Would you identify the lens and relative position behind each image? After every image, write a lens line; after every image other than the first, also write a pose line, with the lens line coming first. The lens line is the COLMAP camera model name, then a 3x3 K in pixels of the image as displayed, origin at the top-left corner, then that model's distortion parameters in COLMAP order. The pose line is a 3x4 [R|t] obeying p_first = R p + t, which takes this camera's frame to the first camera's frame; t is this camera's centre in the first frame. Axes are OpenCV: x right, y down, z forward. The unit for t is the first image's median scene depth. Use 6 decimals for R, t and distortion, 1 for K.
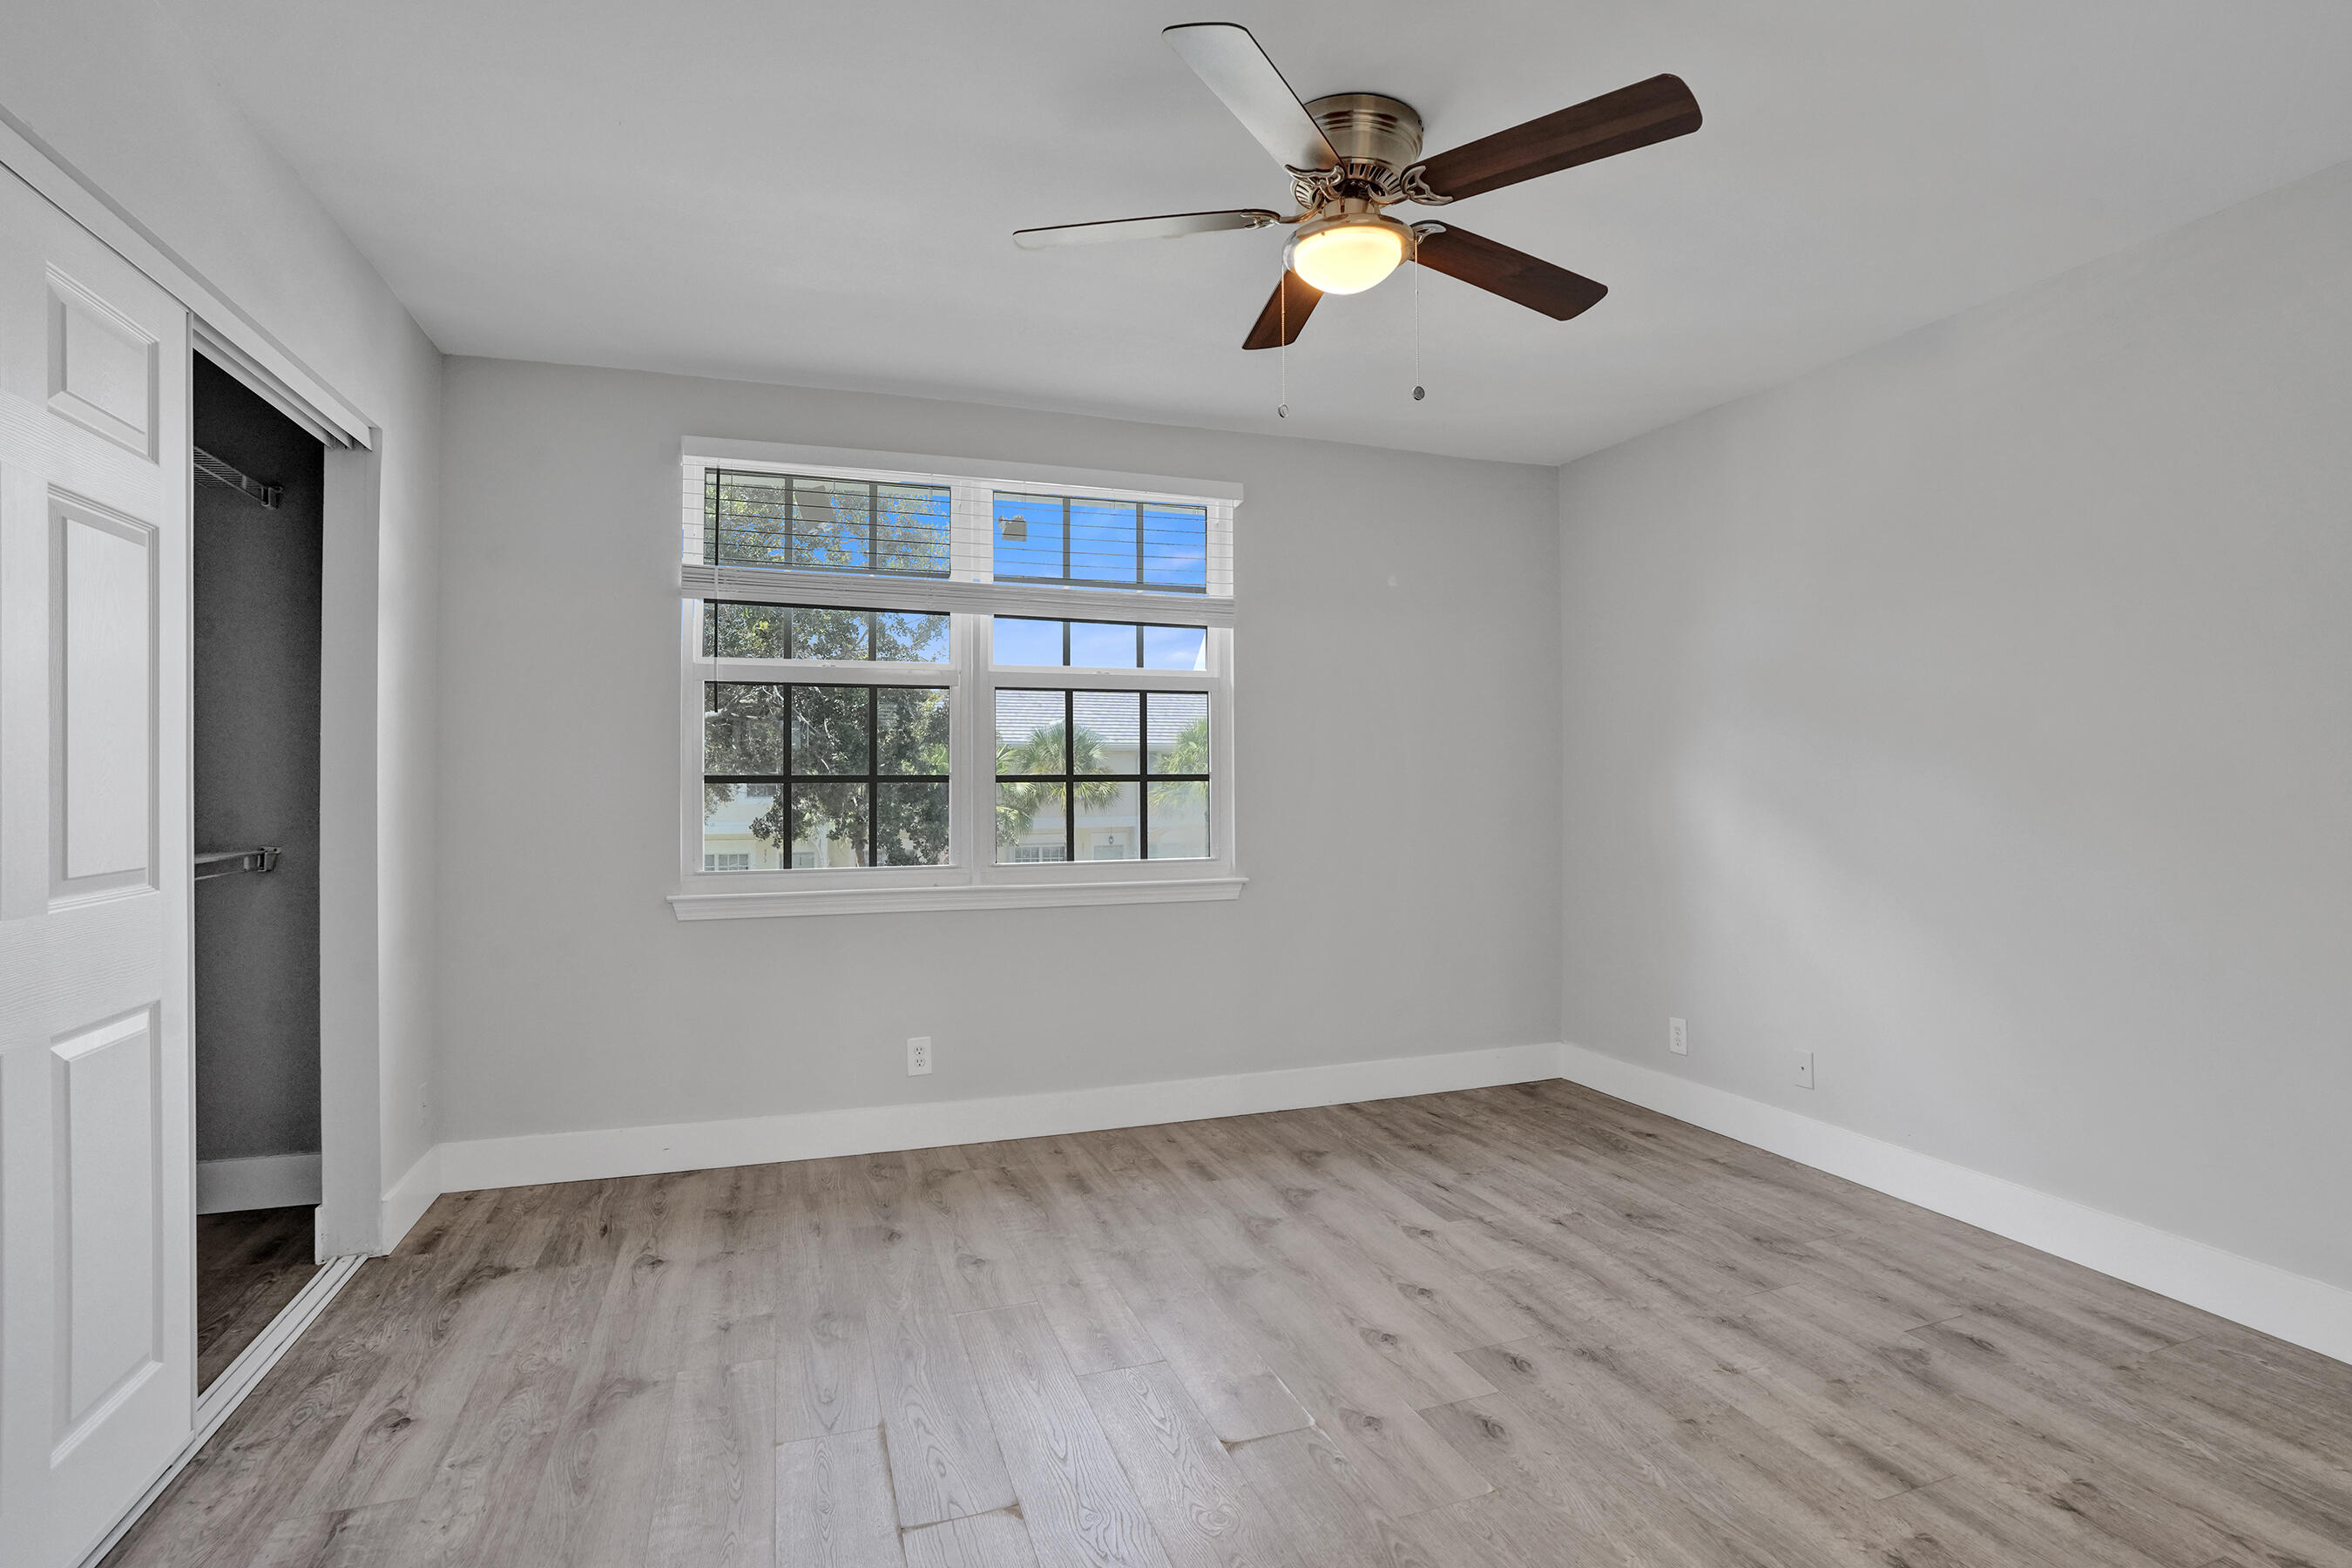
lens RADIAL K [[1089.6, 0, 1169.1], [0, 1089.6, 780.1], [0, 0, 1]] dist [-0.070935, 0.027698]
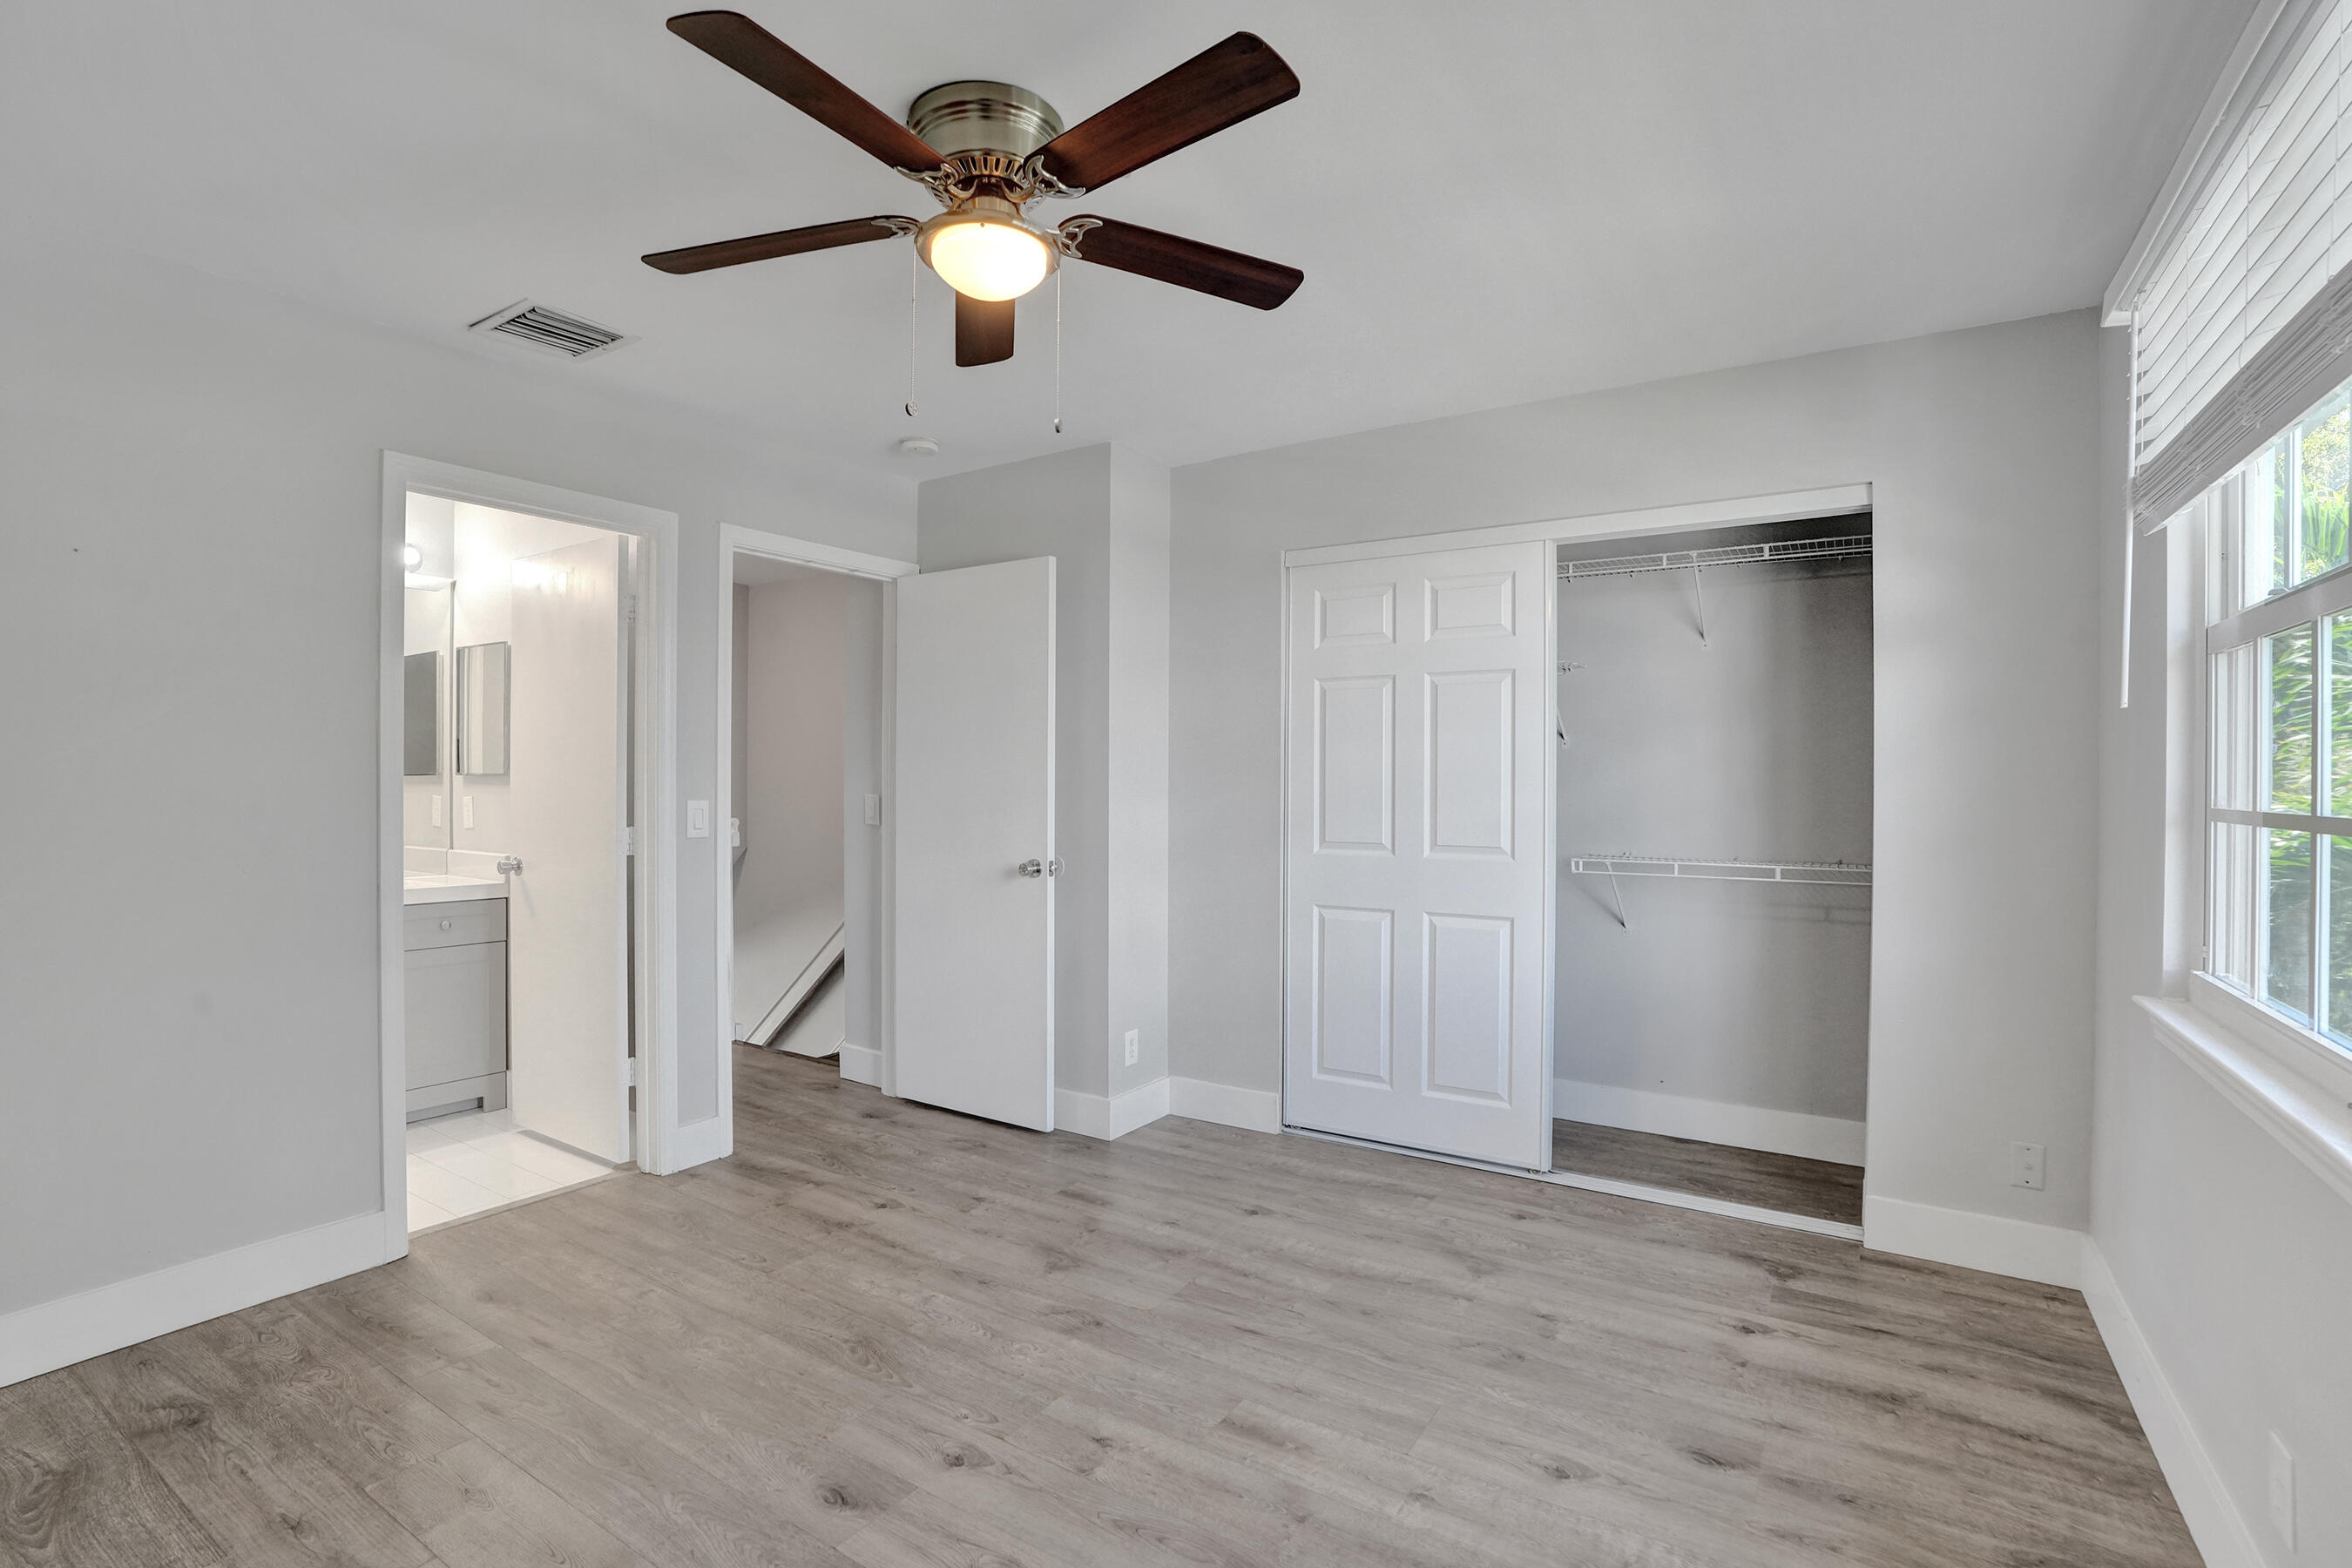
lens RADIAL K [[1089.6, 0, 1169.1], [0, 1089.6, 780.1], [0, 0, 1]] dist [-0.070935, 0.027698]
pose [[-0.777199, 0.001954, -0.629252, 0.786074], [-0.003560, 0.999966, 0.007502, -0.048022], [0.629245, 0.008070, -0.777165, 2.258045]]
